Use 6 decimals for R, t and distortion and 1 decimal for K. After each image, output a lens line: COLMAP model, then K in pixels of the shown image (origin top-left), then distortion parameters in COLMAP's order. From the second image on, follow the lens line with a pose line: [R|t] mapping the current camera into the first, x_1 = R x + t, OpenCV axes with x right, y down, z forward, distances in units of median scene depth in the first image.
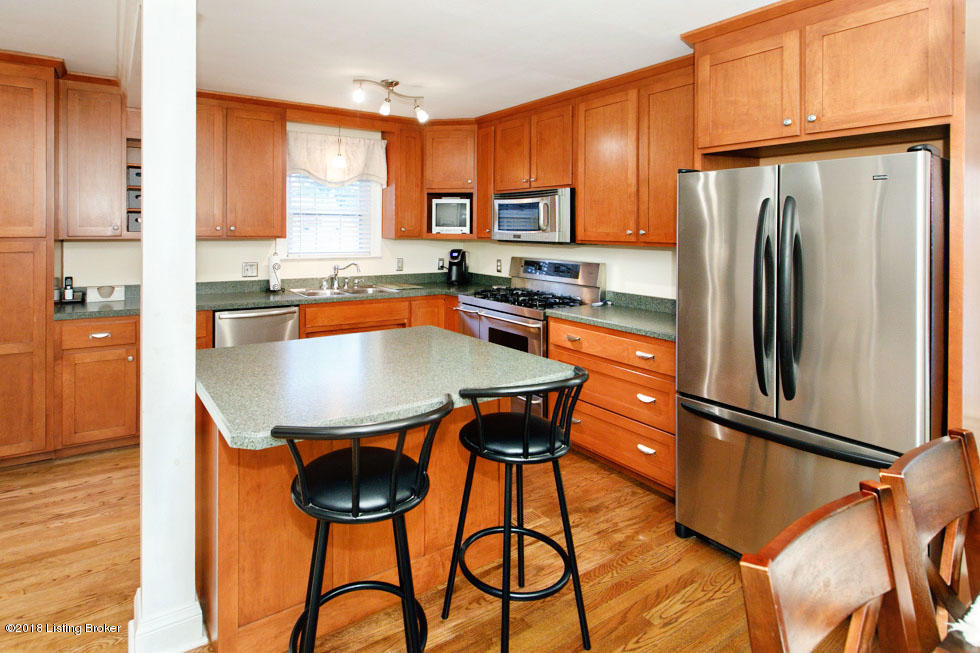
lens RADIAL K [[523.9, 0, 451.6], [0, 523.9, 231.5], [0, 0, 1]] dist [0.000651, -0.000022]
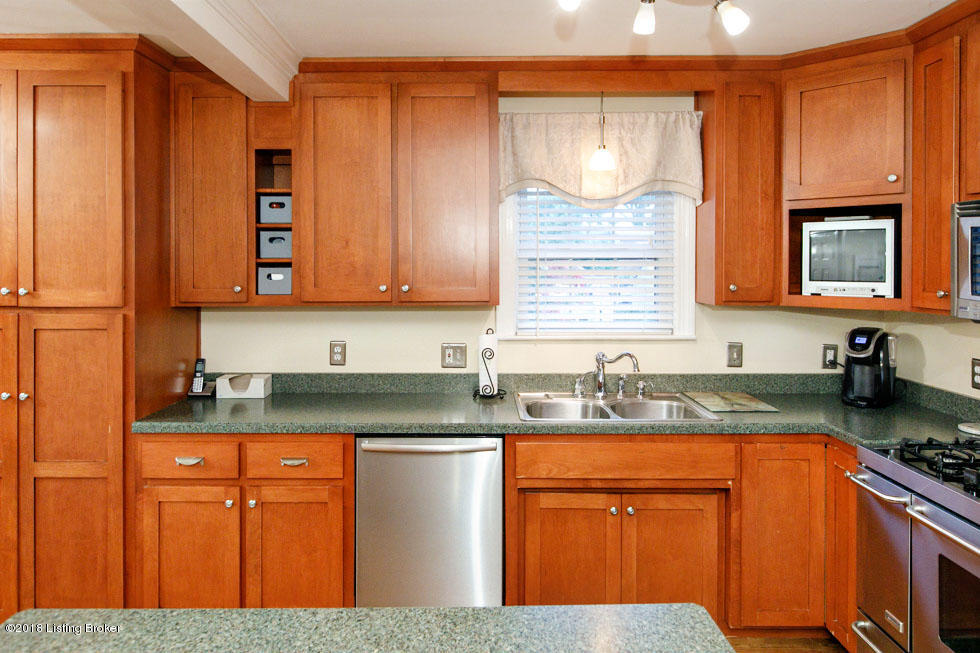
lens RADIAL K [[672.4, 0, 479.4], [0, 672.4, 274.7], [0, 0, 1]] dist [0.002533, -0.006742]
pose [[0.843715, -0.000997, -0.536791, 0.047052], [0.006733, 0.999939, 0.008726, -0.024184], [0.536750, -0.010977, 0.843670, 0.365563]]
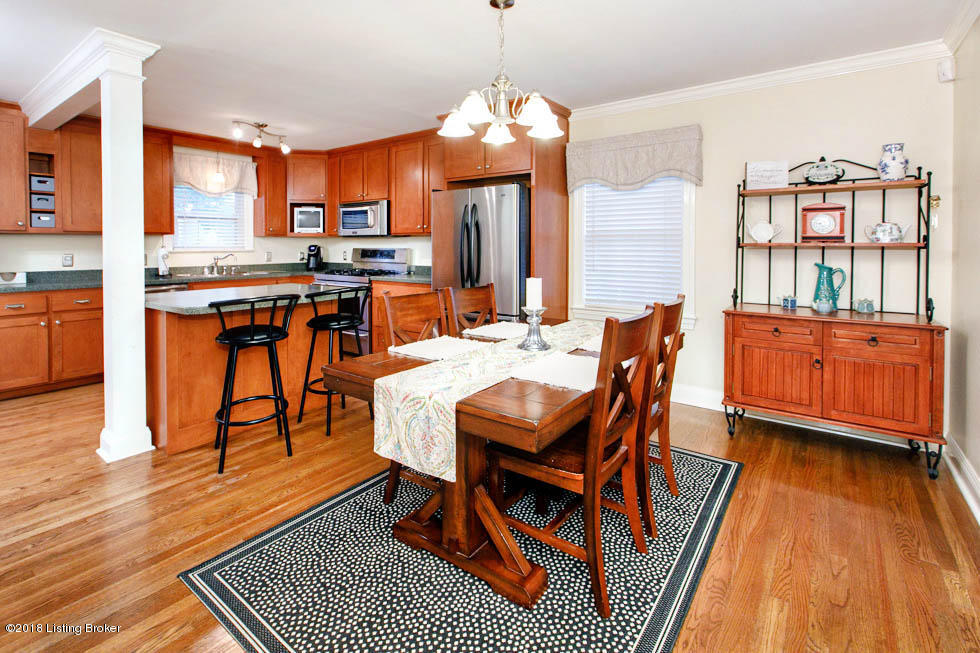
lens RADIAL K [[455.7, 0, 474.8], [0, 455.7, 246.2], [0, 0, 1]] dist [-0.000356, -0.000169]
pose [[0.944950, -0.009148, 0.327087, 0.020789], [0.007984, 0.999956, 0.004899, 0.040017], [-0.327117, -0.002018, 0.944982, -0.304727]]
